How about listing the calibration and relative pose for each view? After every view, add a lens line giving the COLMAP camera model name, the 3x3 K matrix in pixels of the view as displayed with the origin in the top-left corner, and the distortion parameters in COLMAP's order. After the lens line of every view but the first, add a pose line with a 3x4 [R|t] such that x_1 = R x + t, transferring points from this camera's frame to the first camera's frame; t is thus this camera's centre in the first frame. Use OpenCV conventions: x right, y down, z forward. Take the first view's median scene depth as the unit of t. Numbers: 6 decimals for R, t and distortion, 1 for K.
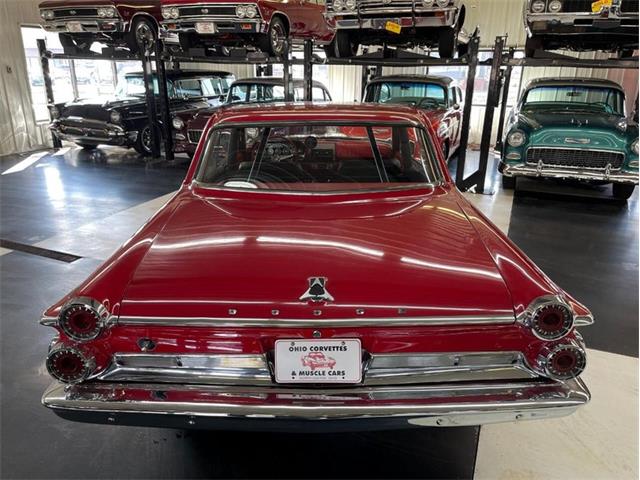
lens RADIAL K [[488.1, 0, 320.5], [0, 488.1, 241.4], [0, 0, 1]] dist [0.076181, -0.104067]
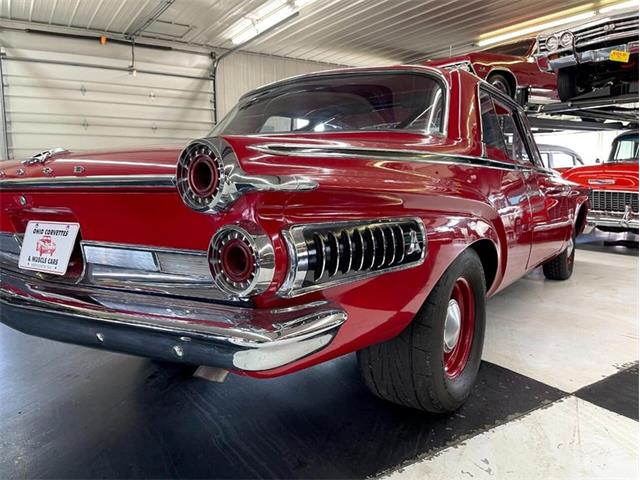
lens RADIAL K [[488.1, 0, 324.5], [0, 488.1, 244.2], [0, 0, 1]] dist [0.076181, -0.104067]
pose [[0.820426, 0.063997, -0.568160, 0.208717], [-0.179881, 0.972147, -0.150246, 0.067845], [0.542720, 0.225467, 0.809086, 0.137937]]
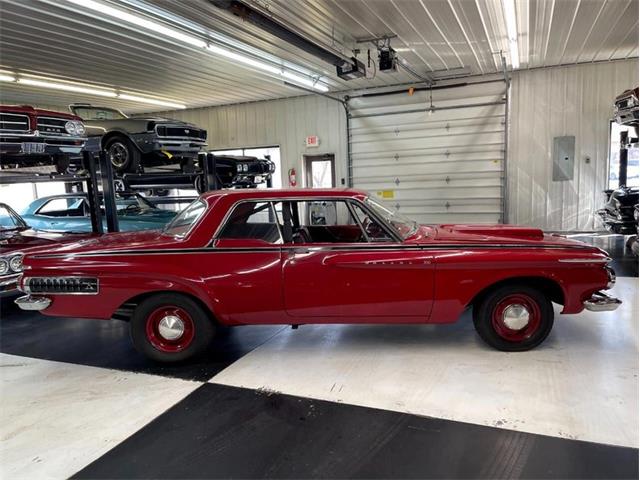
lens RADIAL K [[488.1, 0, 315.8], [0, 488.1, 243.7], [0, 0, 1]] dist [0.076181, -0.104067]
pose [[-0.016073, 0.134022, -0.990848, 0.667461], [-0.297347, 0.945501, 0.132712, -0.160746], [0.954634, 0.296758, 0.024654, 0.528916]]
